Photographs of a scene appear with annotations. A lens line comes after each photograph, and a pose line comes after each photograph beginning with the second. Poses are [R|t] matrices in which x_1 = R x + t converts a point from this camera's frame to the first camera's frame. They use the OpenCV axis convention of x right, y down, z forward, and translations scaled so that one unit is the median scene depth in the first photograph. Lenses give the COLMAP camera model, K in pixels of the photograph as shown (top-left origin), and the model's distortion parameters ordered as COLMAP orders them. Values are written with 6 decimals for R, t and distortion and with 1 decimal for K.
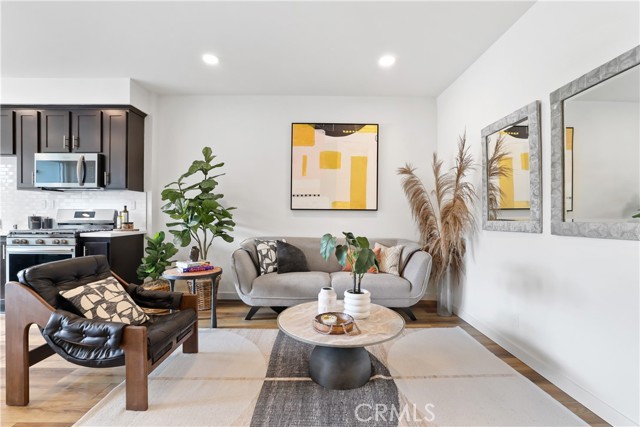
lens RADIAL K [[282.4, 0, 320.0], [0, 282.4, 216.9], [0, 0, 1]] dist [-0.002164, 0.000312]
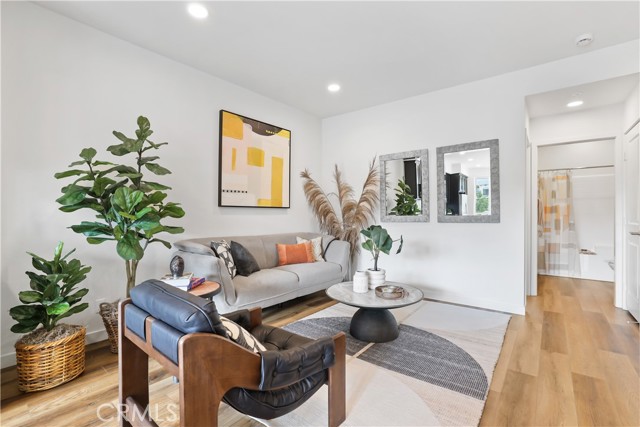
lens RADIAL K [[287.9, 0, 317.6], [0, 287.9, 213.5], [0, 0, 1]] dist [-0.006652, -0.000157]
pose [[0.653743, -0.006405, 0.756690, -0.589689], [0.007051, 0.999972, 0.002373, -0.003857], [-0.756684, 0.003784, 0.653770, 0.176230]]
